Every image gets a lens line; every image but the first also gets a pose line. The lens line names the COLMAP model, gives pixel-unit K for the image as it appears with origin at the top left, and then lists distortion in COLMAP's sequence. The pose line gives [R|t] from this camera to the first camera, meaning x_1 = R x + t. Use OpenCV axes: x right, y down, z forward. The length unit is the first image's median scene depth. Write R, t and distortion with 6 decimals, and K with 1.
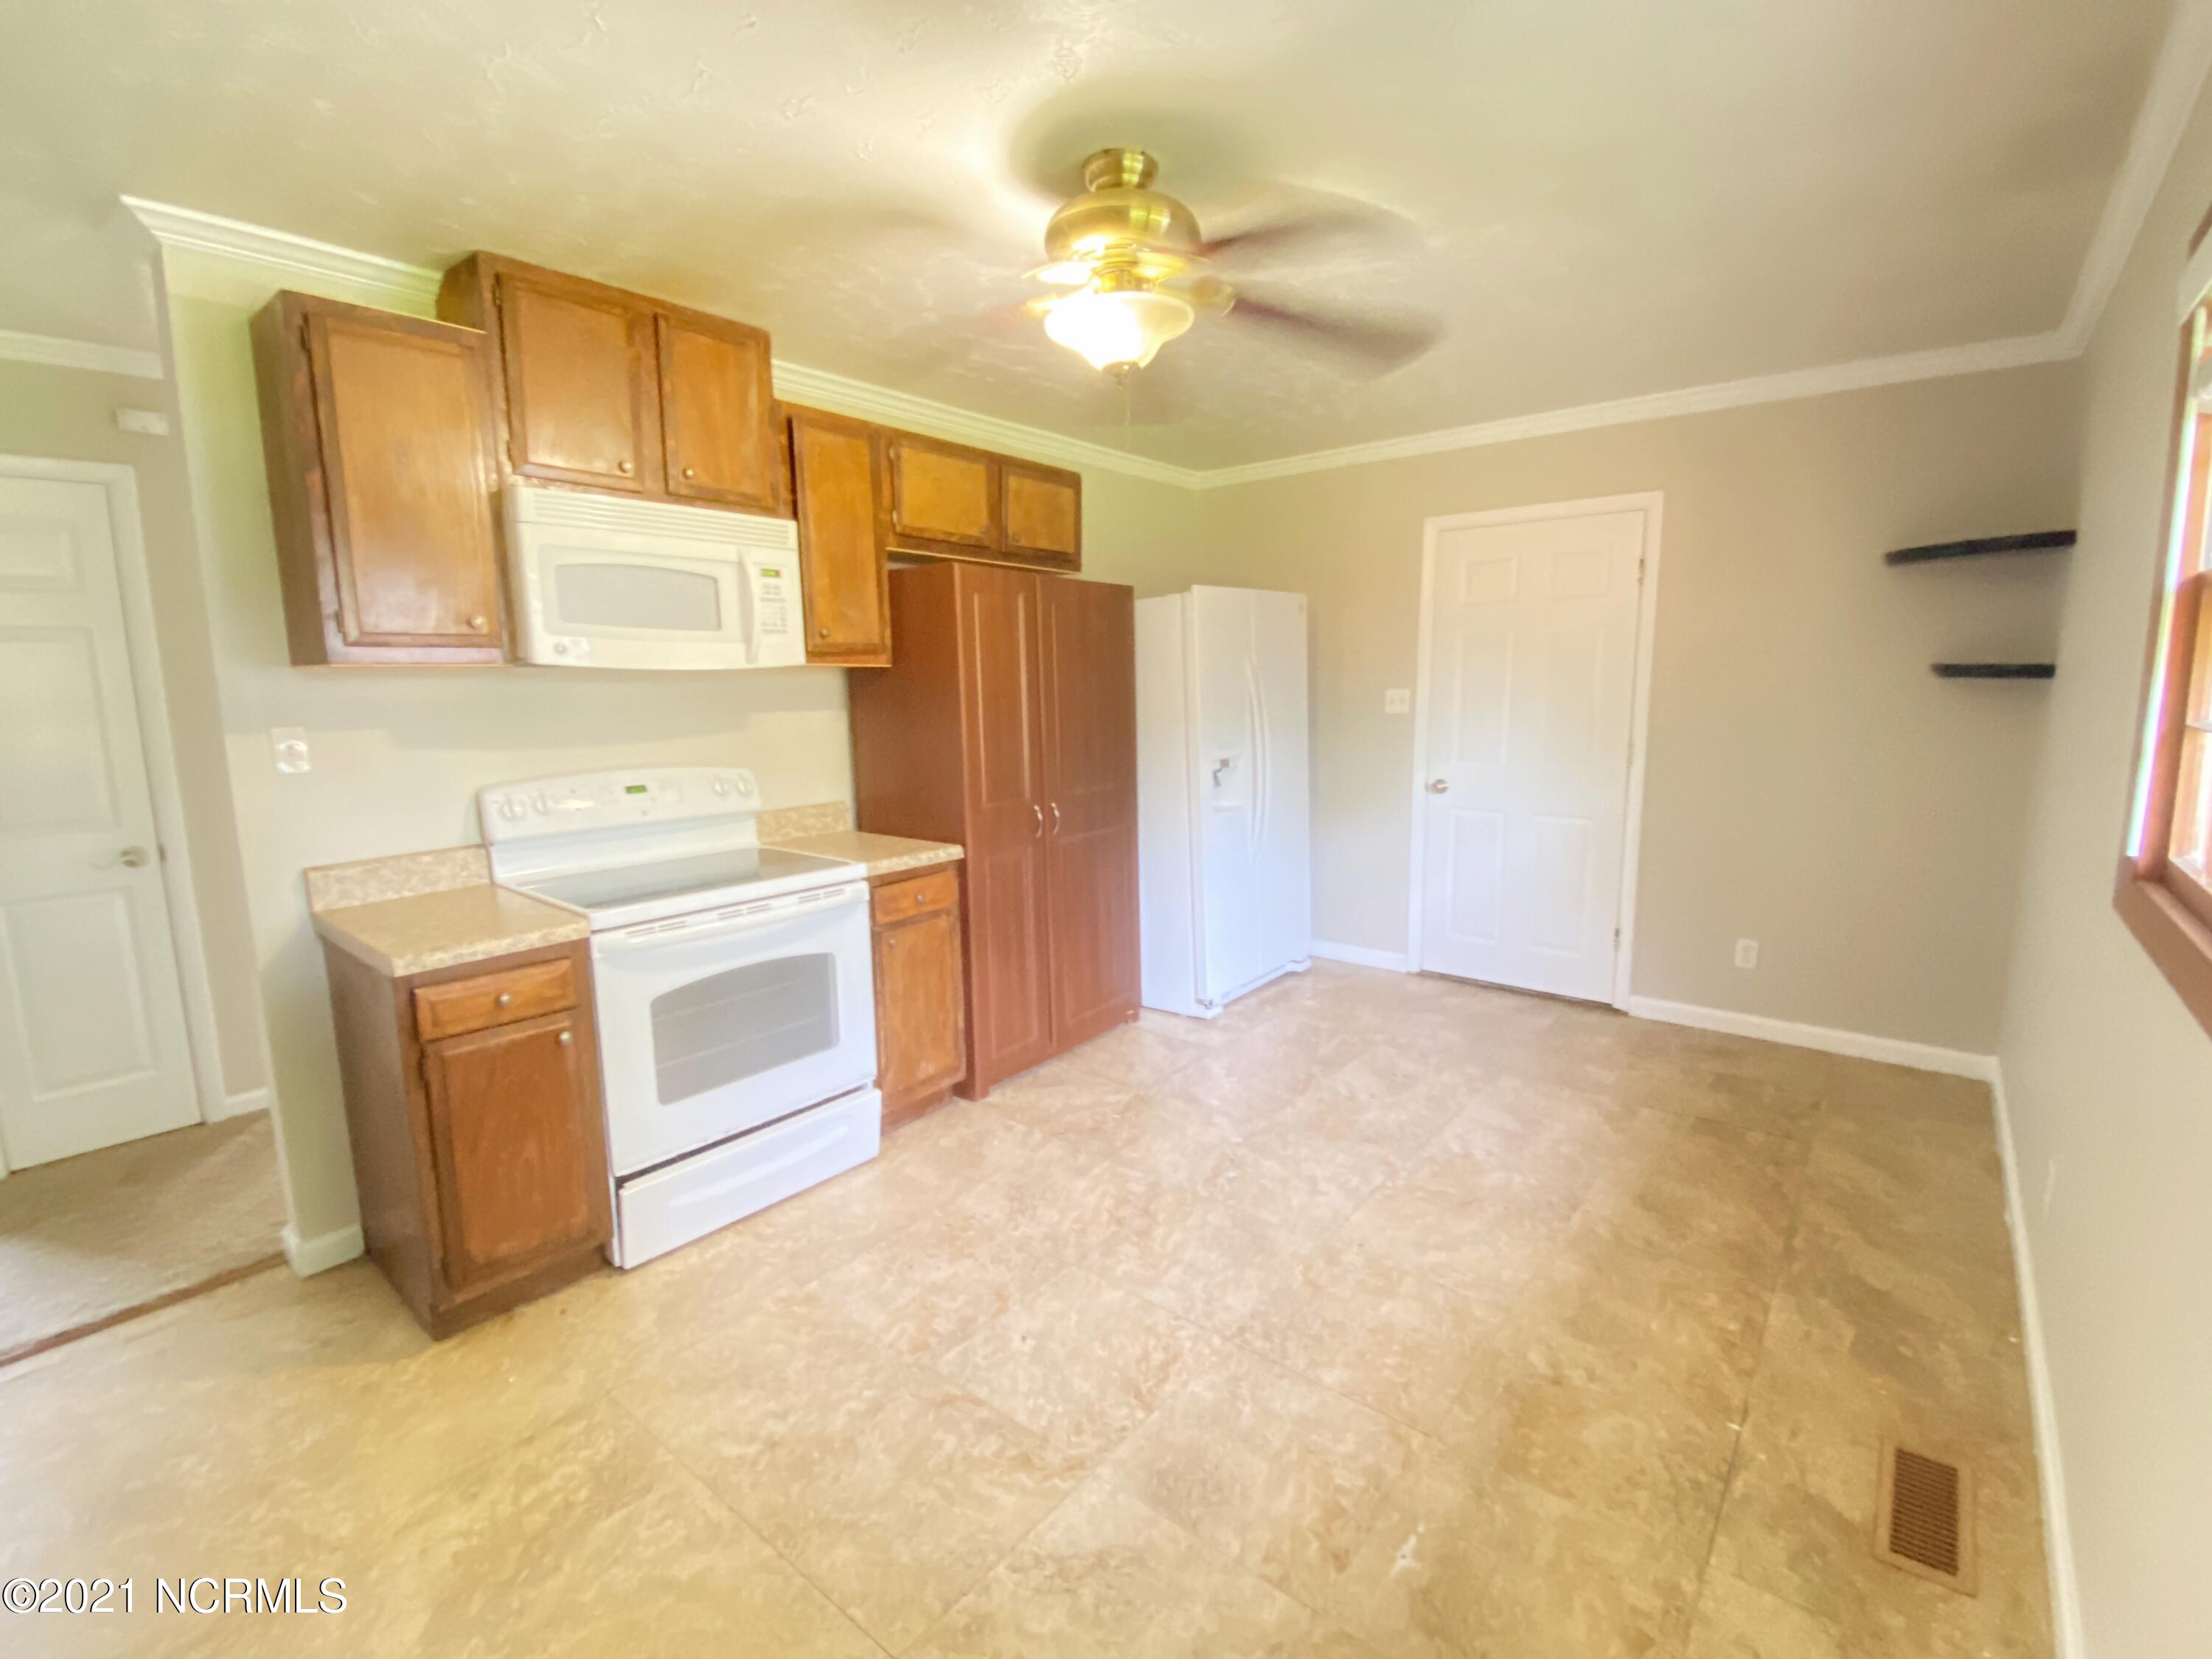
lens RADIAL K [[982.6, 0, 1111.4], [0, 982.6, 827.5], [0, 0, 1]] dist [0.019640, -0.021809]
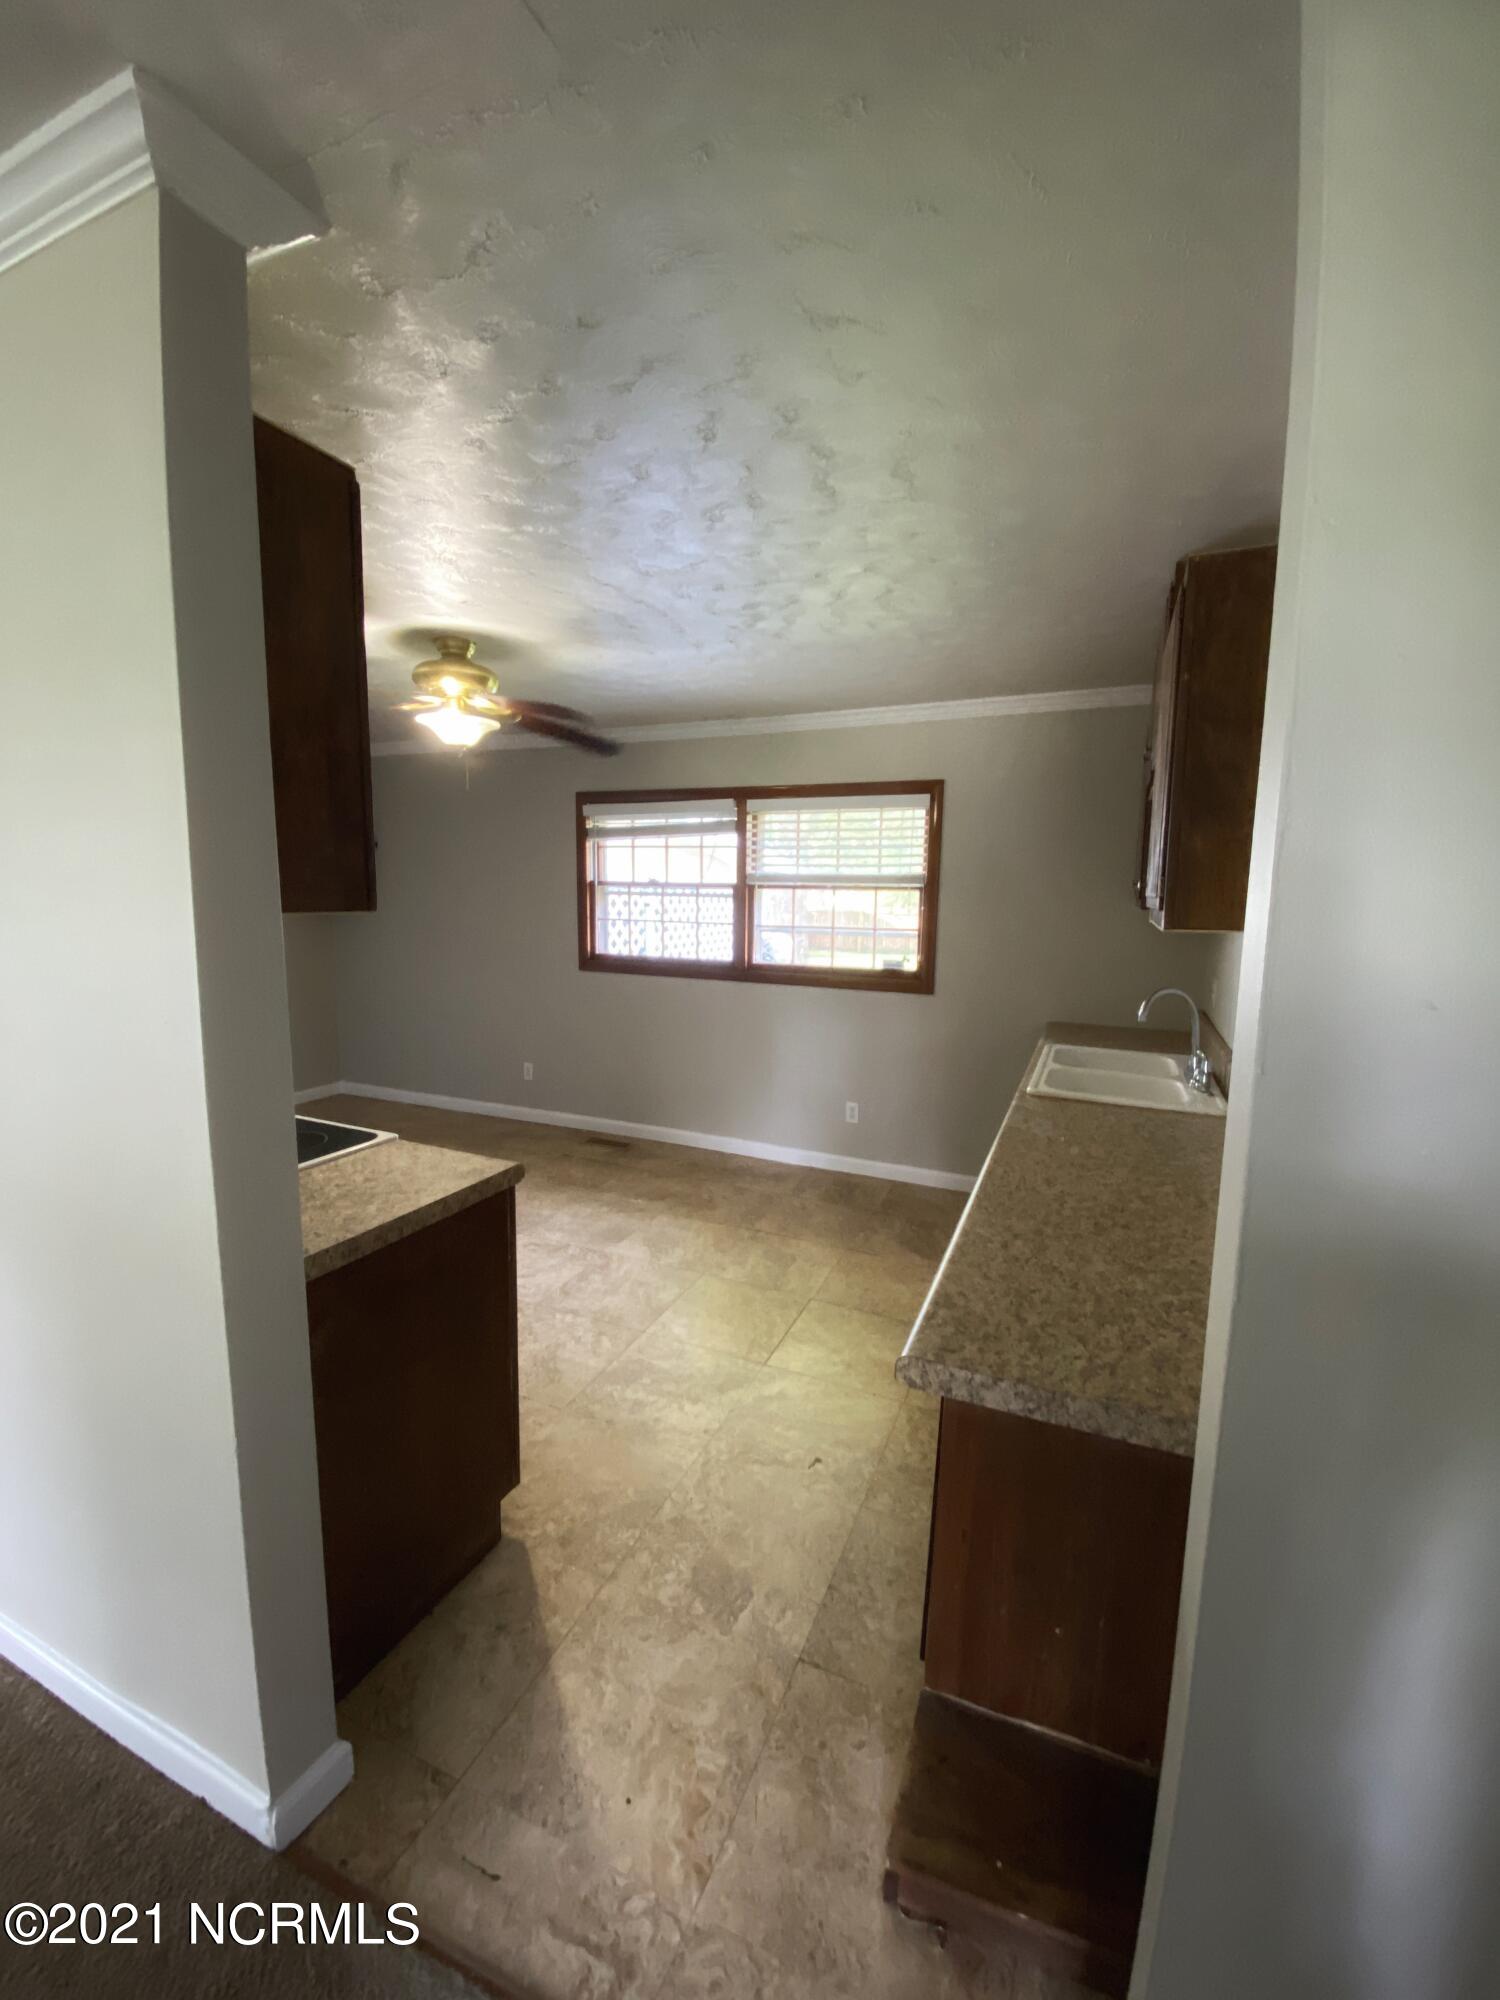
lens RADIAL K [[801.3, 0, 754.6], [0, 801.3, 996.1], [0, 0, 1]] dist [0.031859, -0.032186]
pose [[-0.272976, -0.117009, 0.954878, -1.267472], [0.137380, 0.977662, 0.159074, -0.129887], [-0.952161, 0.174605, -0.250804, 0.712863]]
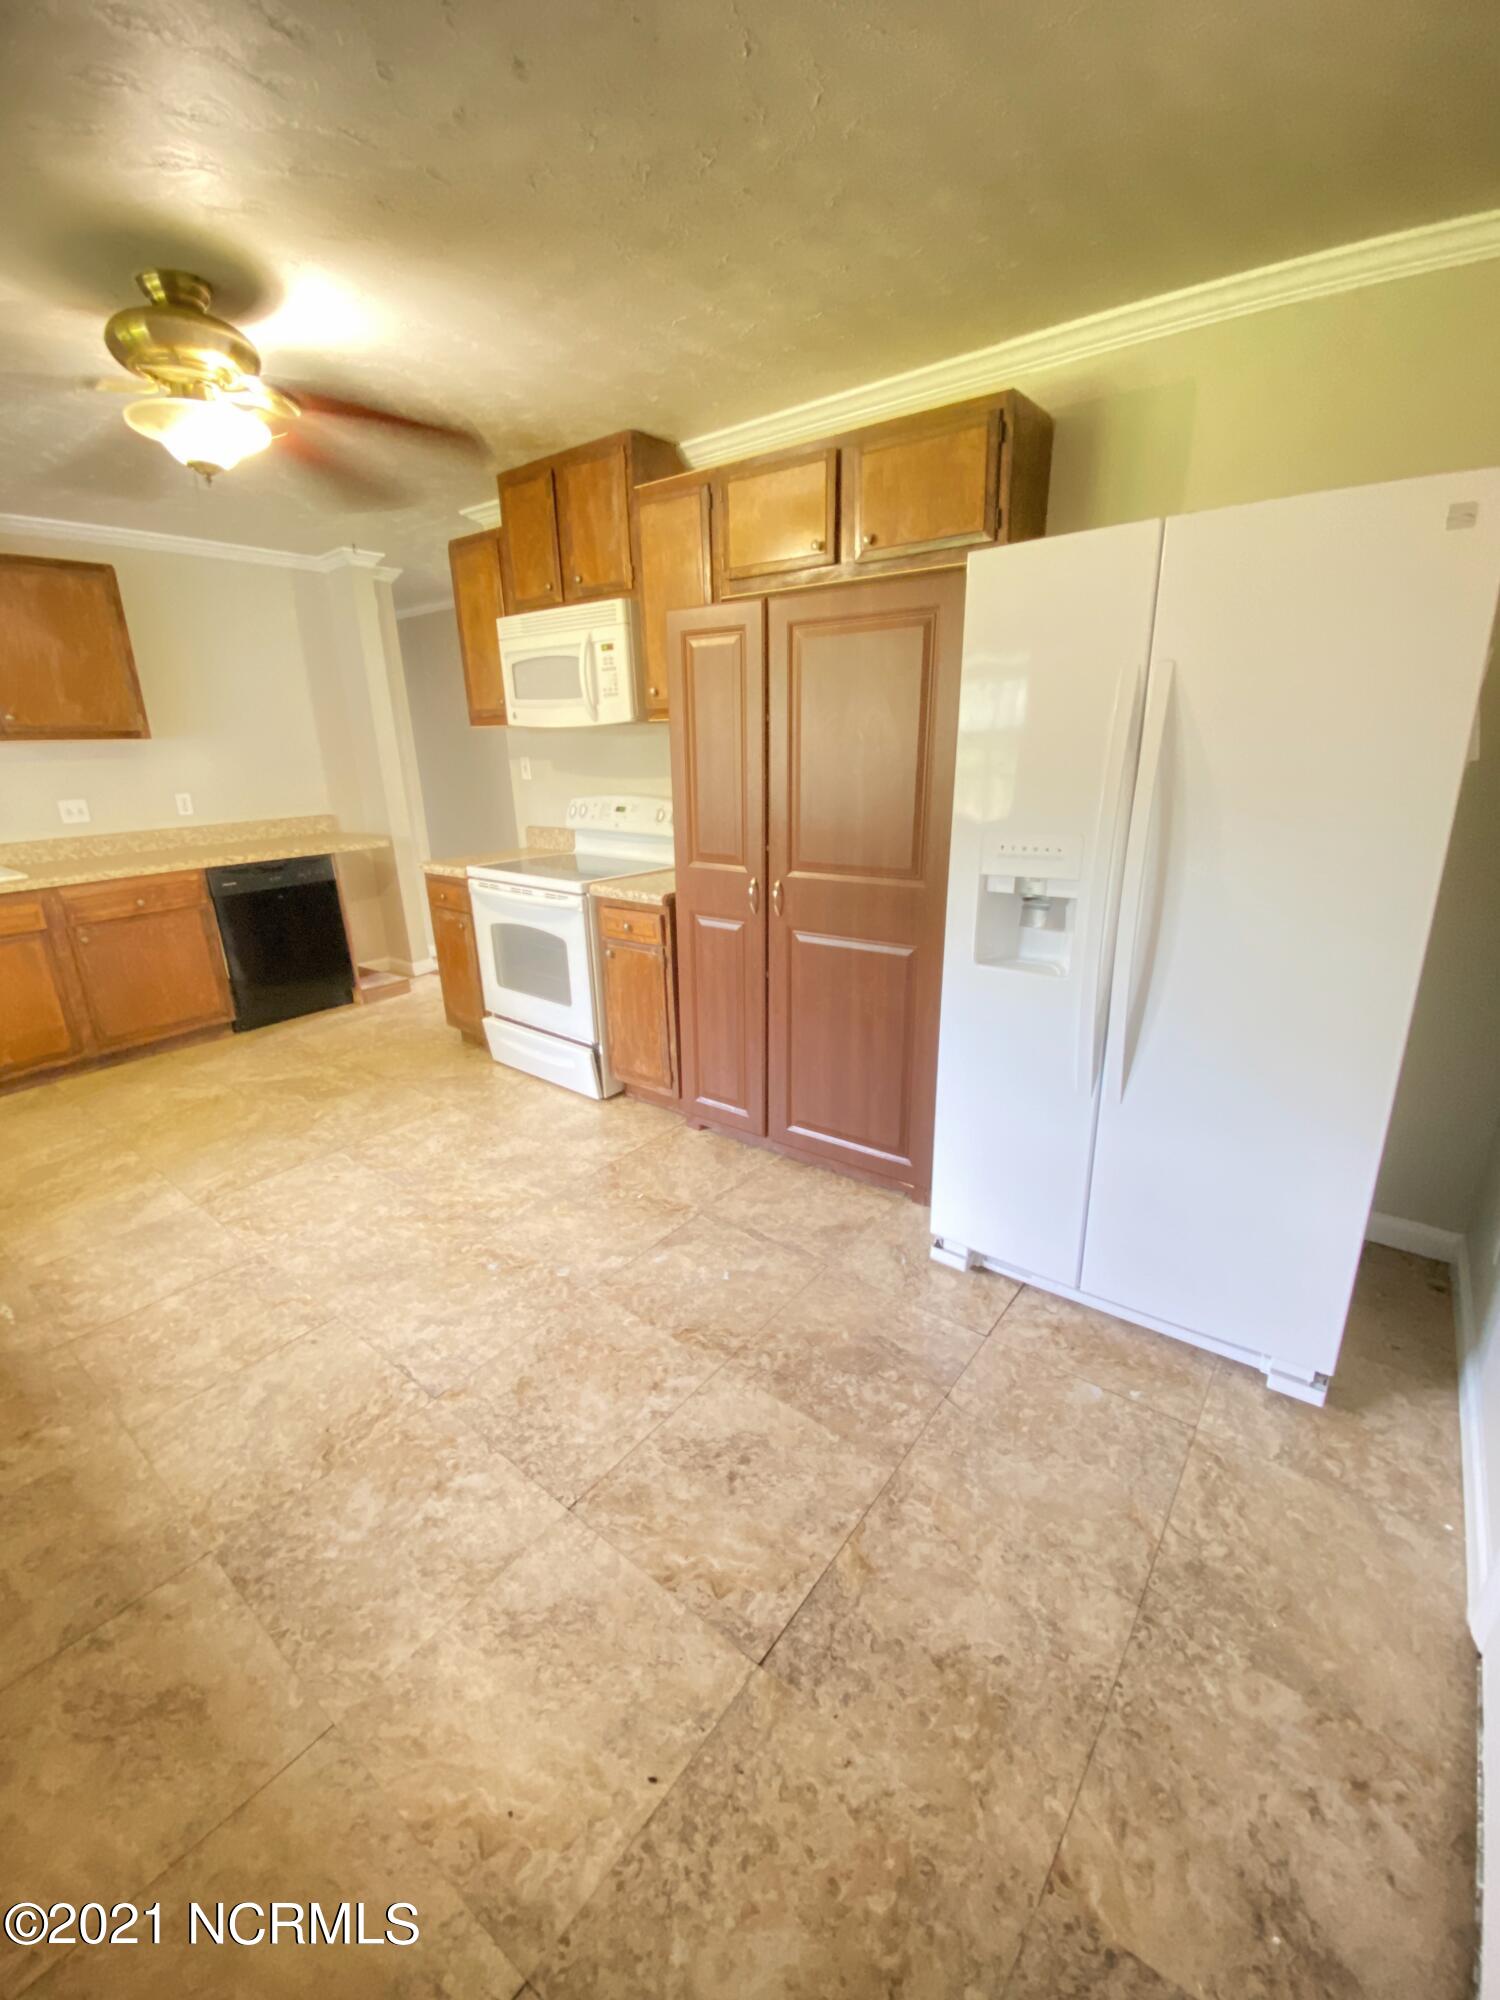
lens RADIAL K [[803.6, 0, 751.8], [0, 803.6, 993.0], [0, 0, 1]] dist [0.019659, -0.019392]
pose [[0.025299, 0.321215, -0.946668, 0.870471], [-0.130378, 0.939943, 0.315449, -0.206890], [0.991142, 0.115444, 0.065659, 1.272887]]
